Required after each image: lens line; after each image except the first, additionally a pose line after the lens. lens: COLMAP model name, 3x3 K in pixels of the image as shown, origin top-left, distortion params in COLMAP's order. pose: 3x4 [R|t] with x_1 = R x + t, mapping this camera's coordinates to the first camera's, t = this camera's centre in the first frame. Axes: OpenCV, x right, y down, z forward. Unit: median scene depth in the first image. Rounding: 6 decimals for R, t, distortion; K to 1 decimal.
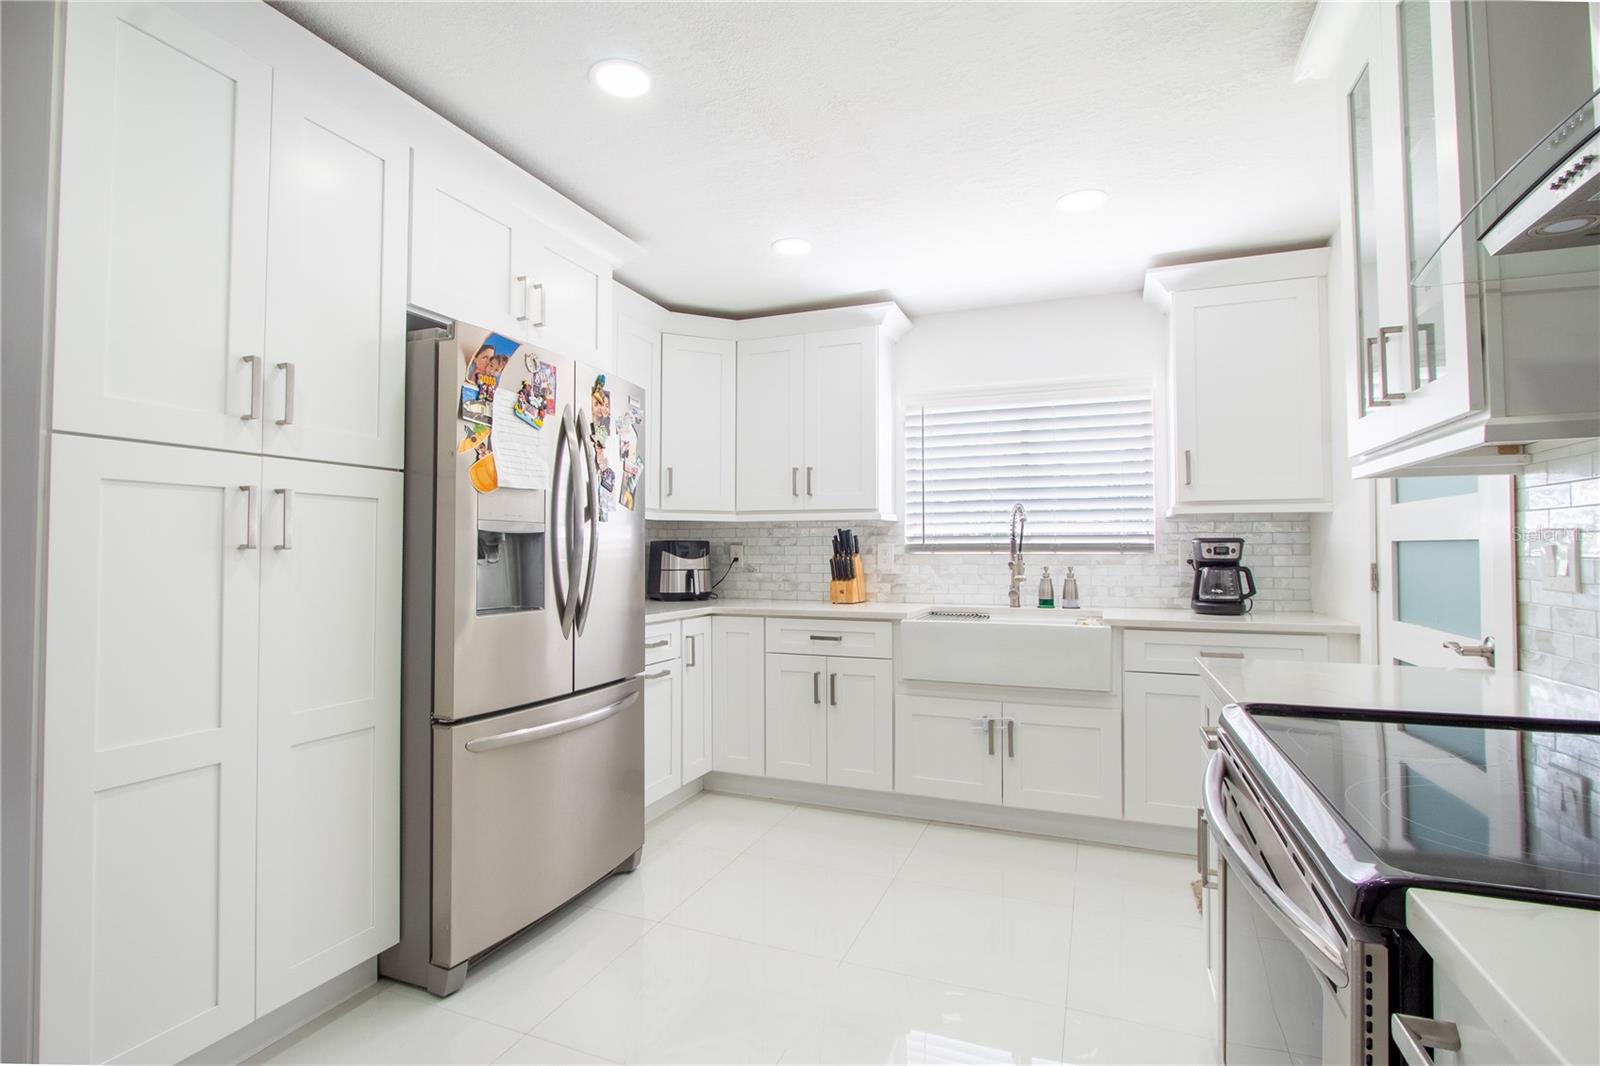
lens RADIAL K [[773.8, 0, 800.0], [0, 773.8, 533.0], [0, 0, 1]] dist [-0.011615, 0.000265]
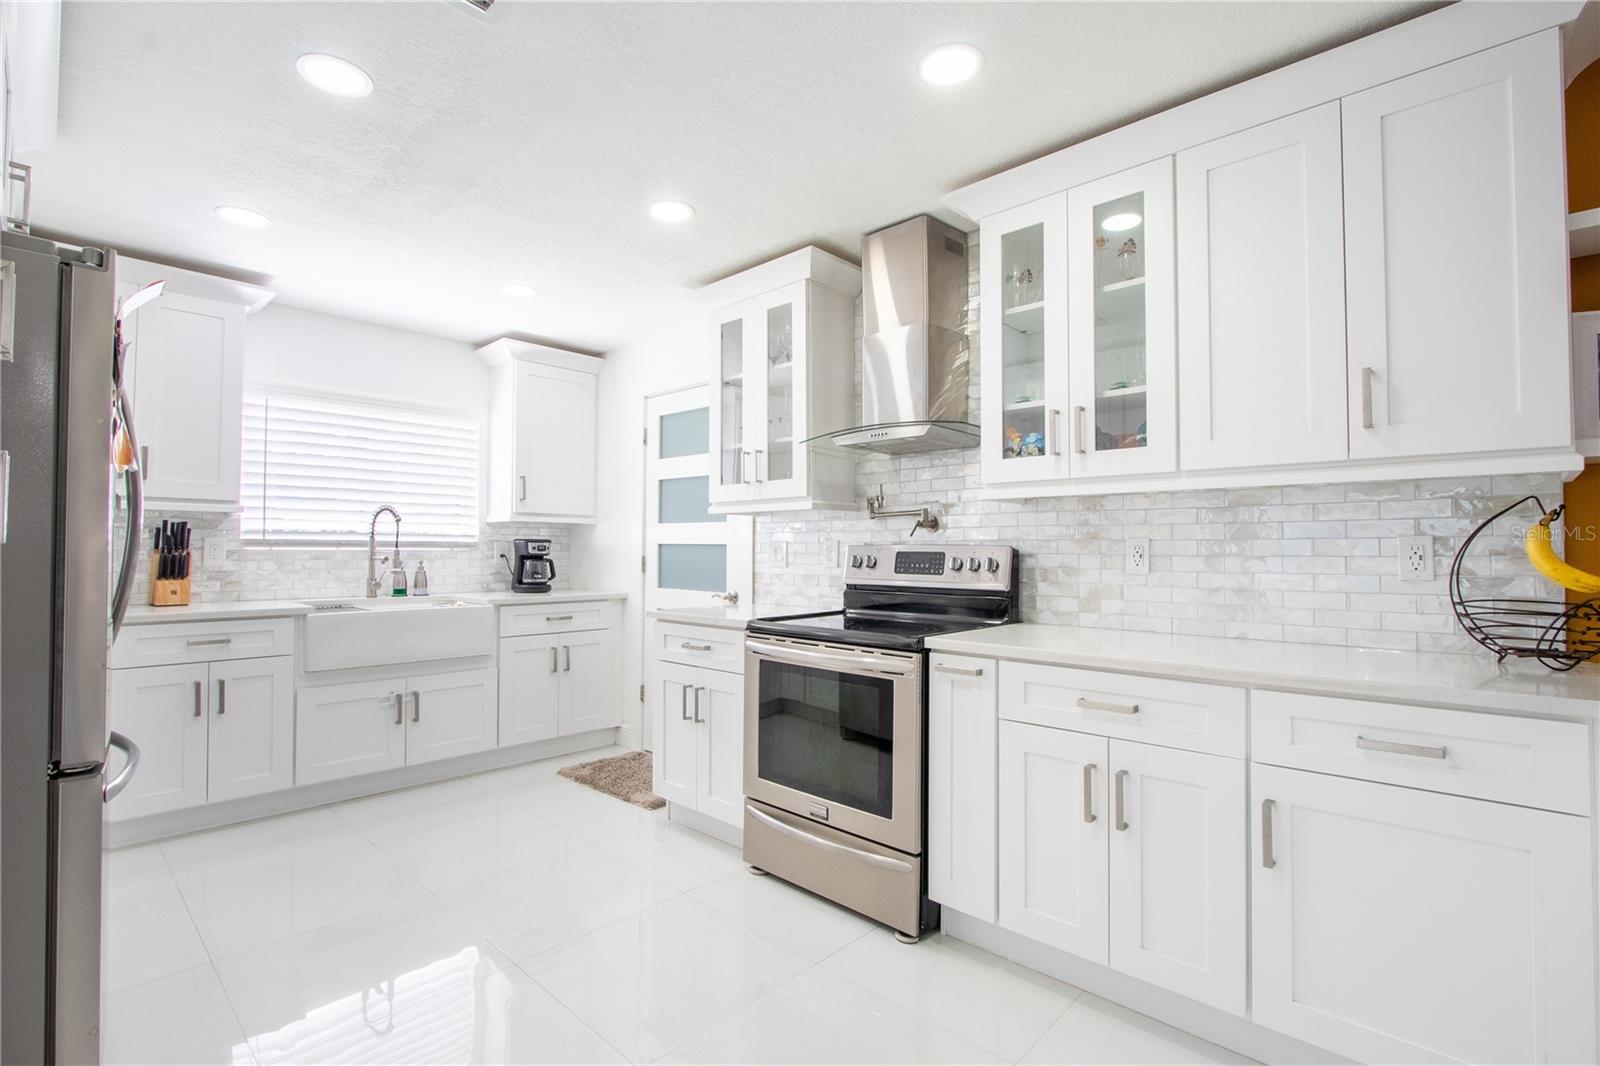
lens RADIAL K [[773.8, 0, 800.0], [0, 773.8, 533.0], [0, 0, 1]] dist [-0.011615, 0.000265]
pose [[0.341109, 0.023546, 0.939729, -0.599700], [-0.029295, 0.999467, -0.014409, 0.001085], [-0.939567, -0.022614, 0.341617, 0.049560]]
